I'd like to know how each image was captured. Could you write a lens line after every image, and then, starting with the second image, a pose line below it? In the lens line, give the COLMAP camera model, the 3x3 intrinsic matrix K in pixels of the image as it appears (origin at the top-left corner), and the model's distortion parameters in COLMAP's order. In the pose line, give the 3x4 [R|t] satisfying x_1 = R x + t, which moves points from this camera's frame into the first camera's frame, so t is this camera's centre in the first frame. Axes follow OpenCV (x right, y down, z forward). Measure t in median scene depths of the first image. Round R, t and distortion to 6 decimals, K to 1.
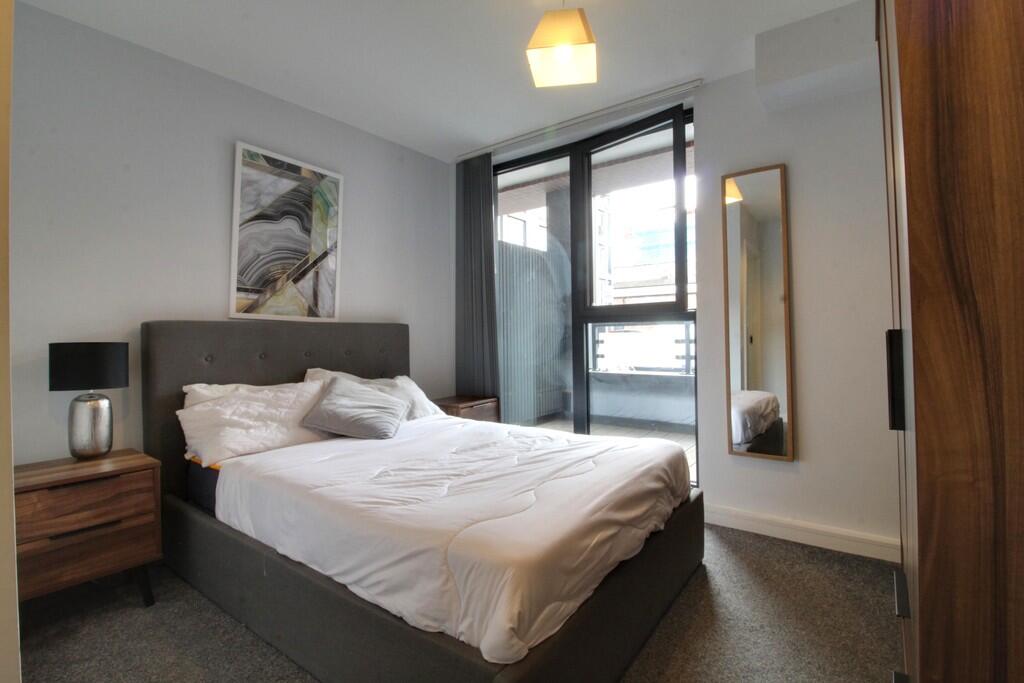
lens RADIAL K [[441.6, 0, 508.5], [0, 441.6, 333.4], [0, 0, 1]] dist [-0.000188, -0.010525]
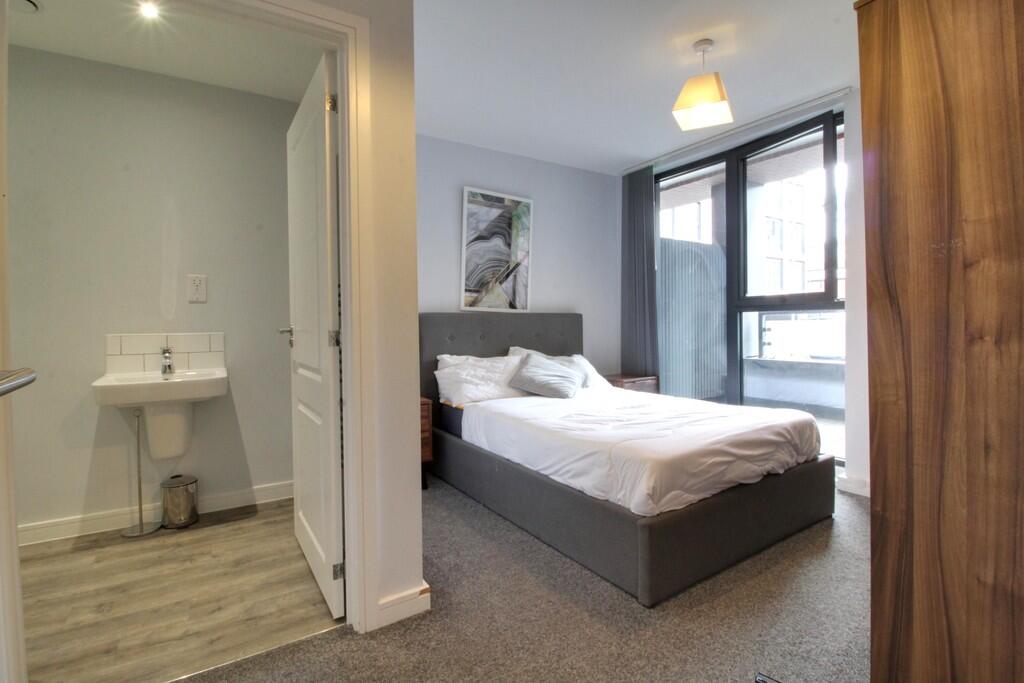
lens RADIAL K [[474.3, 0, 510.5], [0, 474.3, 330.0], [0, 0, 1]] dist [0.000250, -0.014482]
pose [[0.936541, 0.006122, -0.350504, 0.064116], [0.000025, 0.999846, 0.017532, 0.001901], [0.350558, -0.016428, 0.936397, -0.391168]]
